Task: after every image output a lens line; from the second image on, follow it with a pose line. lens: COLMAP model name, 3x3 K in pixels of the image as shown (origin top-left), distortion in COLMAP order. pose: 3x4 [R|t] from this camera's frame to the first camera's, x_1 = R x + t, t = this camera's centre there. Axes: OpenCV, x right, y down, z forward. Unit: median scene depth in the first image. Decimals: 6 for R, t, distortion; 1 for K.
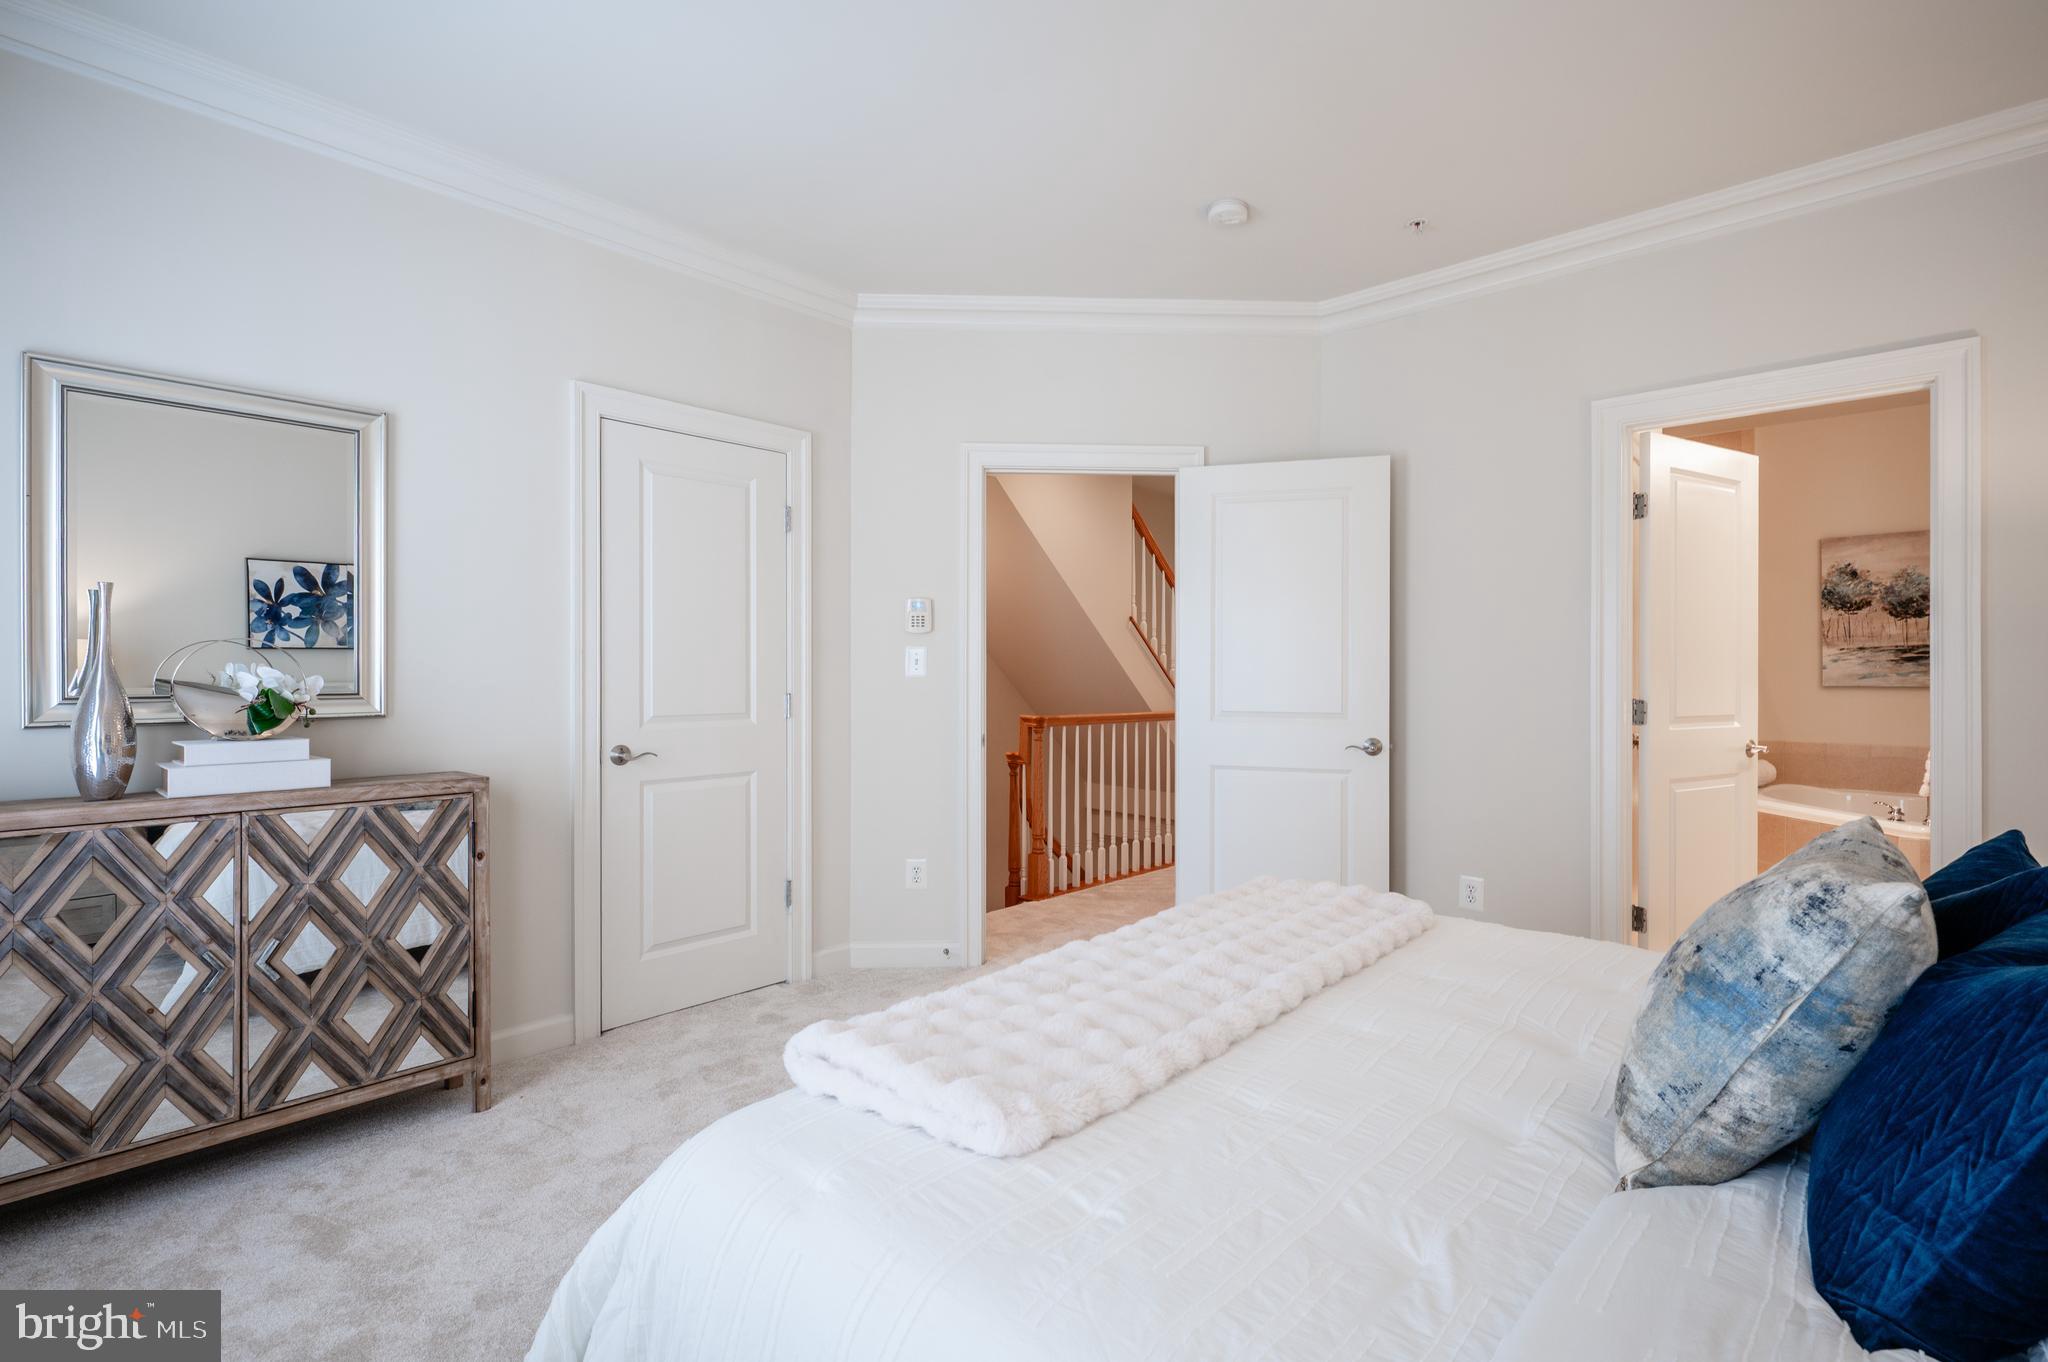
lens RADIAL K [[925.1, 0, 1020.8], [0, 925.1, 664.2], [0, 0, 1]] dist [-0.000986, -0.000125]
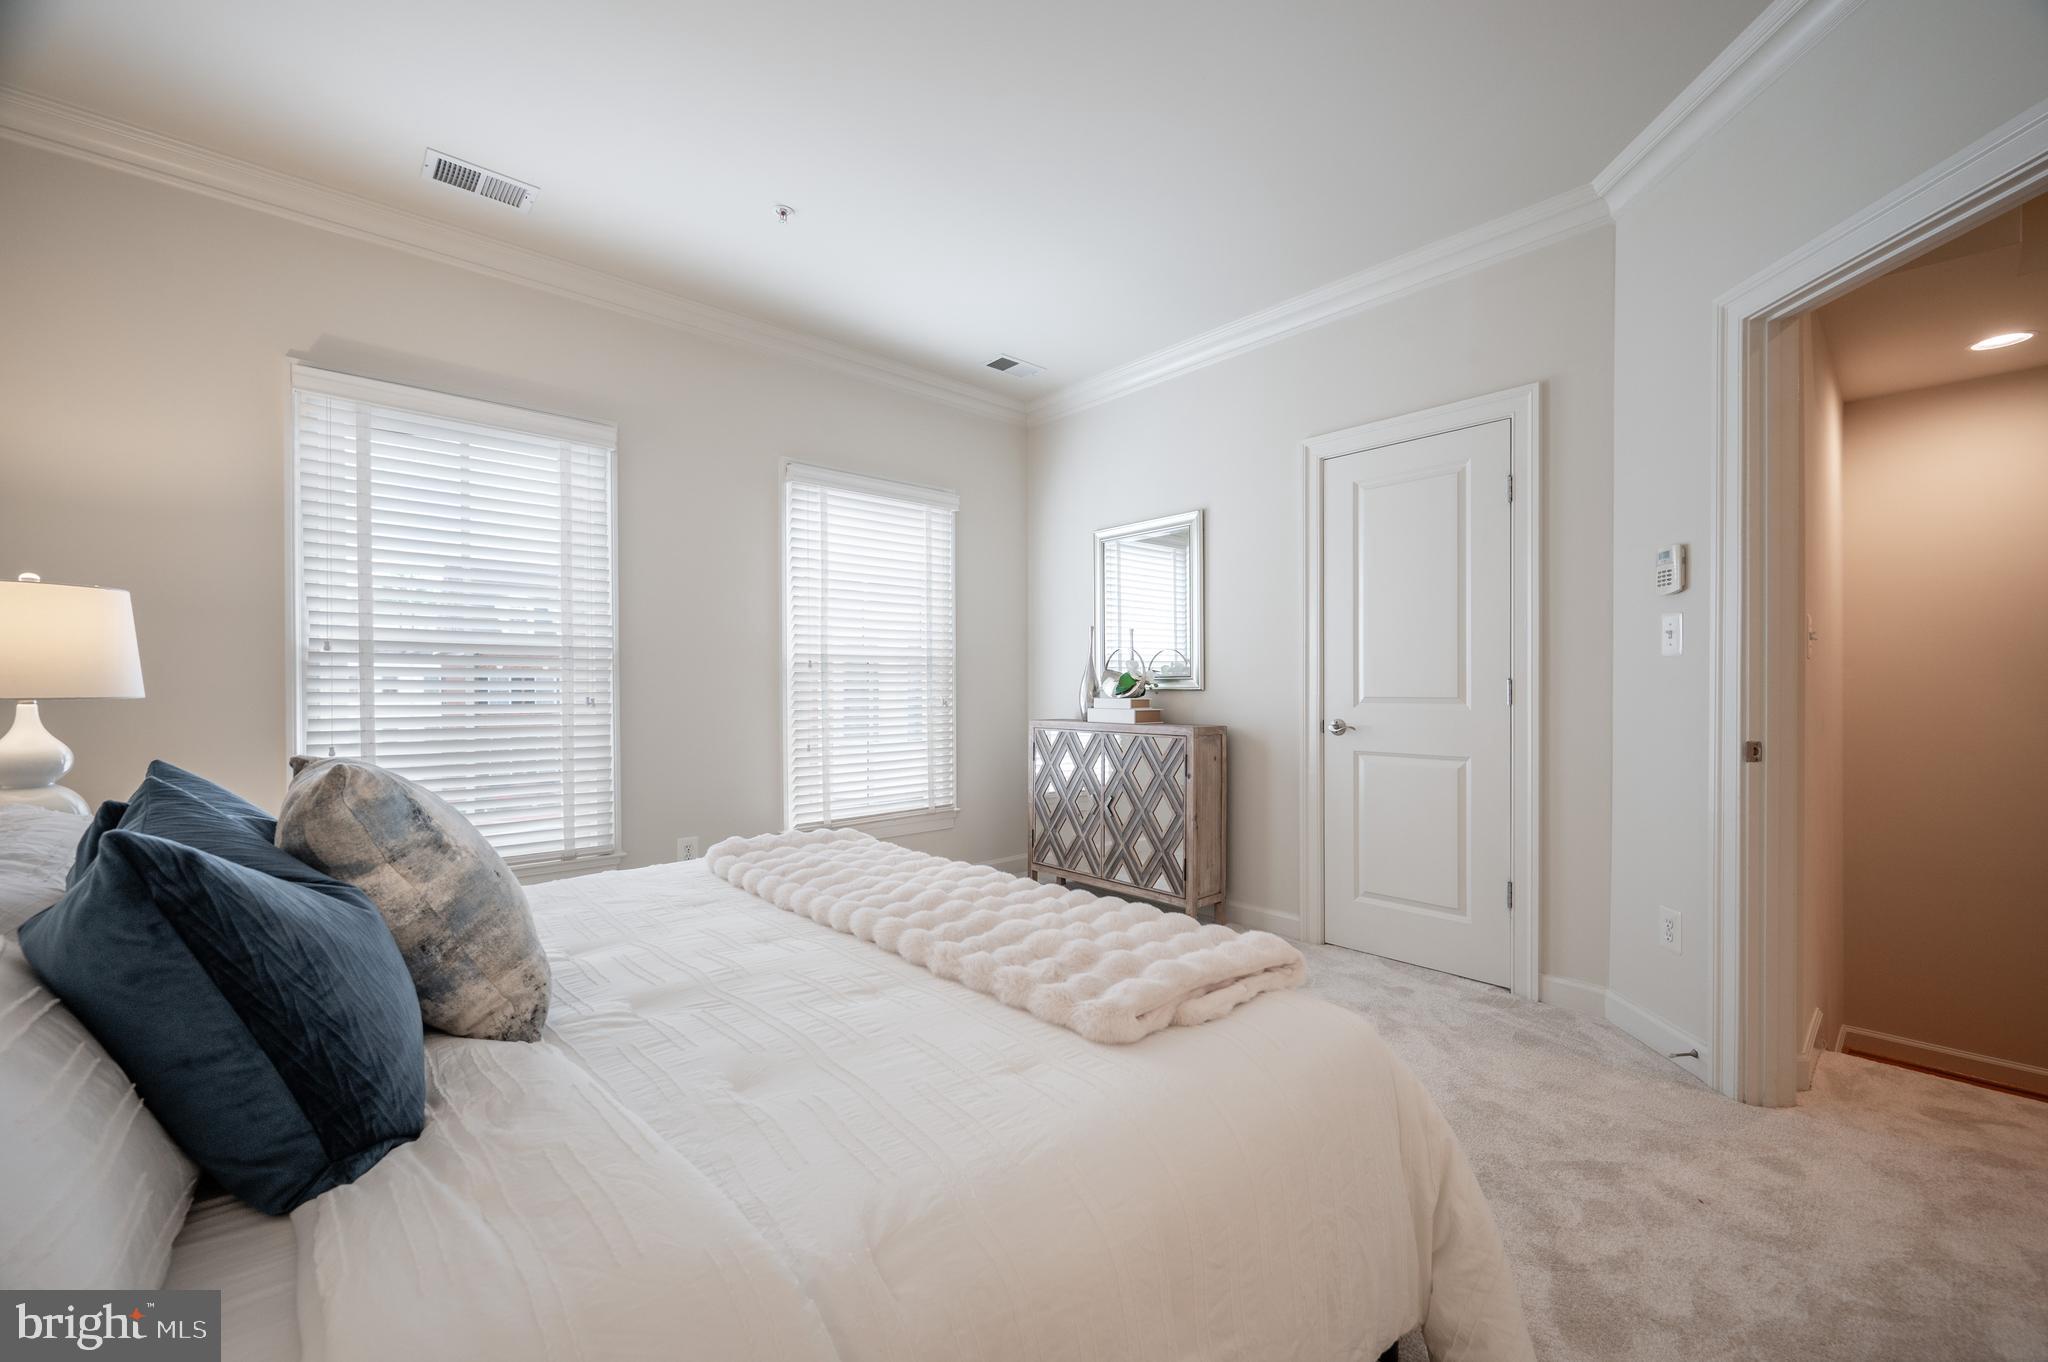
lens RADIAL K [[829.9, 0, 1021.7], [0, 829.9, 690.9], [0, 0, 1]] dist [0.001238, 0.000105]
pose [[-0.092484, 0.002362, -0.995711, 0.887118], [0.008456, 0.999963, 0.001586, 0.055036], [0.995678, -0.008273, -0.092500, 0.851875]]
